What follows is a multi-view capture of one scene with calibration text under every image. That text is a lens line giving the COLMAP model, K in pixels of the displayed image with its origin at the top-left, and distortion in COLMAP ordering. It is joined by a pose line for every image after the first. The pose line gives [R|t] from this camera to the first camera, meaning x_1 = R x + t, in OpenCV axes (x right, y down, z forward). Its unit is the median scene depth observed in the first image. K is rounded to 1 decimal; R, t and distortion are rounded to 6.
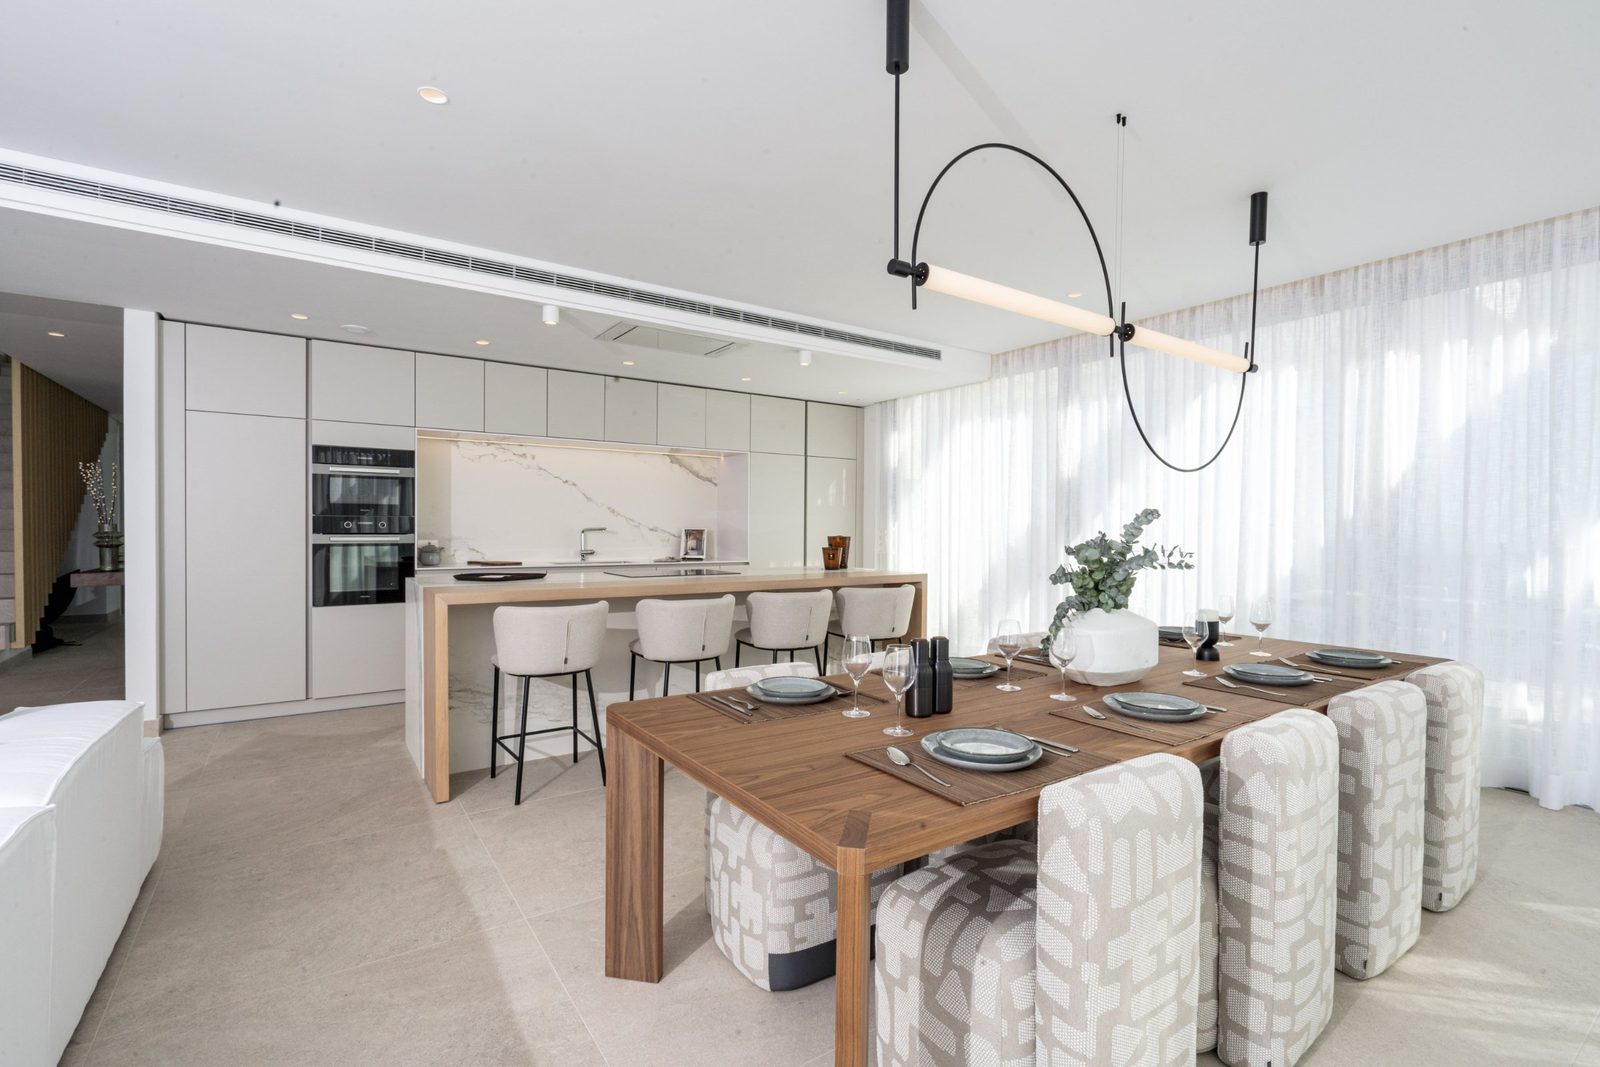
lens RADIAL K [[738.5, 0, 800.0], [0, 738.5, 533.5], [0, 0, 1]] dist [-0.007059, -0.000750]
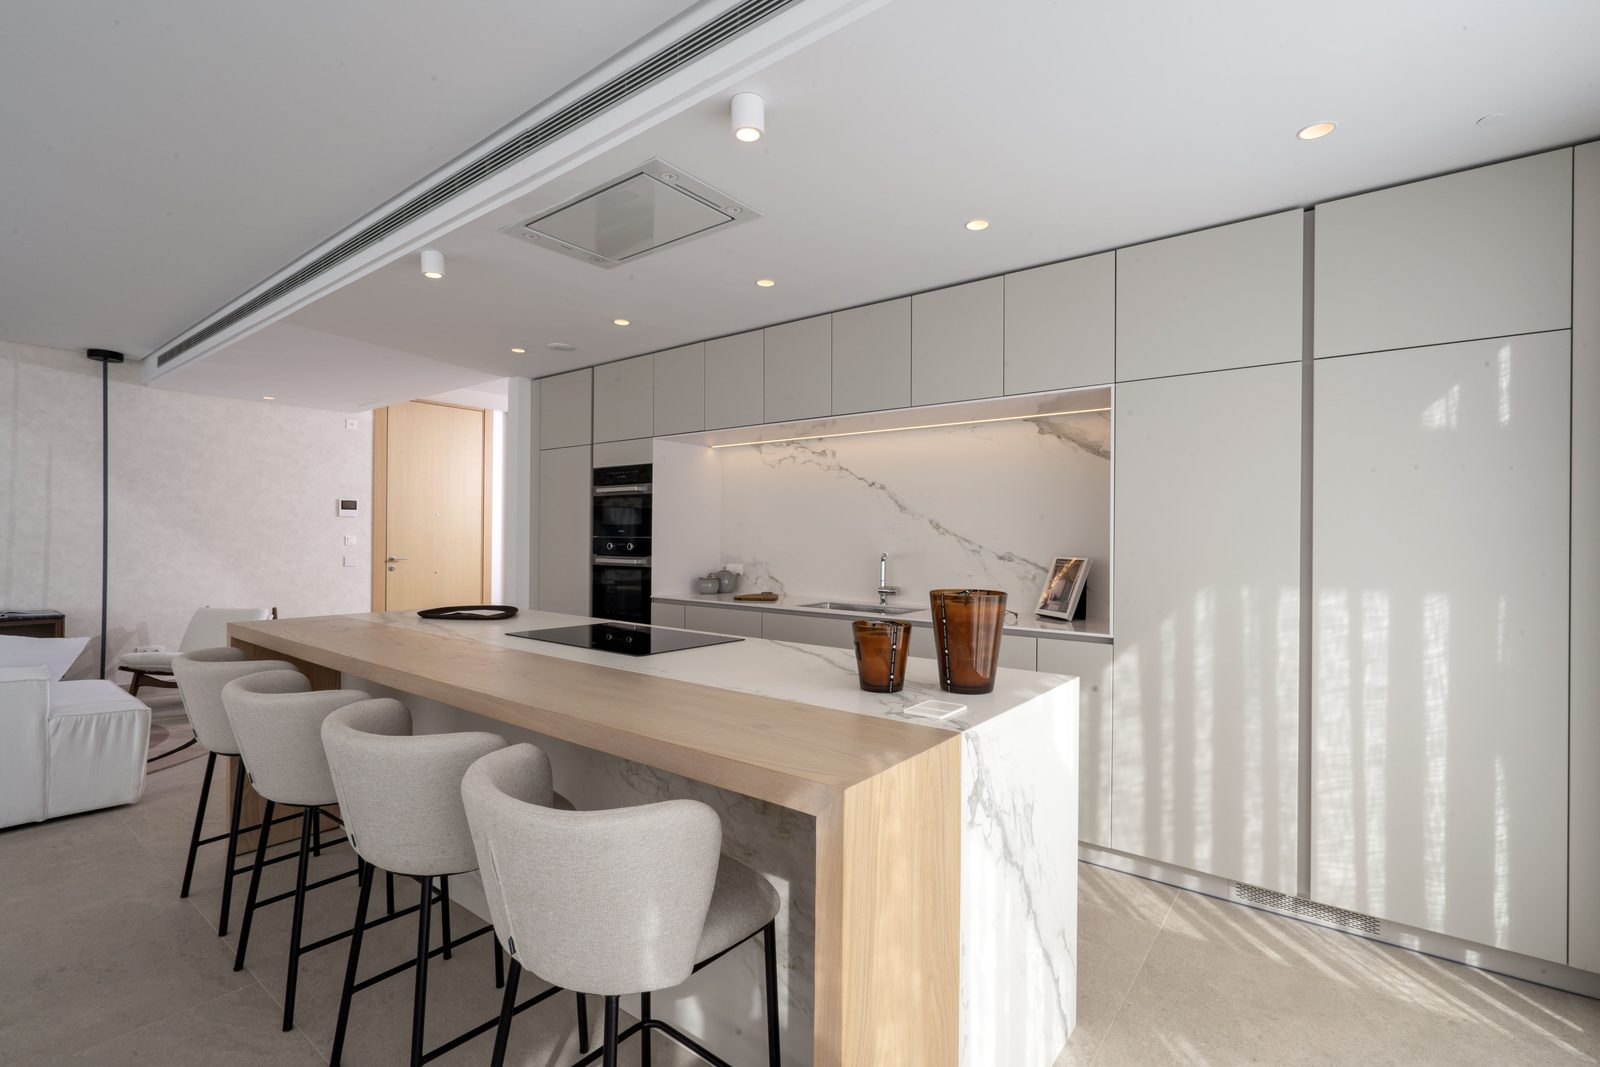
lens RADIAL K [[738.5, 0, 800.0], [0, 738.5, 533.5], [0, 0, 1]] dist [-0.007059, -0.000750]
pose [[0.285423, -0.008265, -0.958366, 0.324422], [-0.013874, 0.999822, -0.012755, -0.016304], [0.958301, 0.016937, 0.285258, 0.780617]]
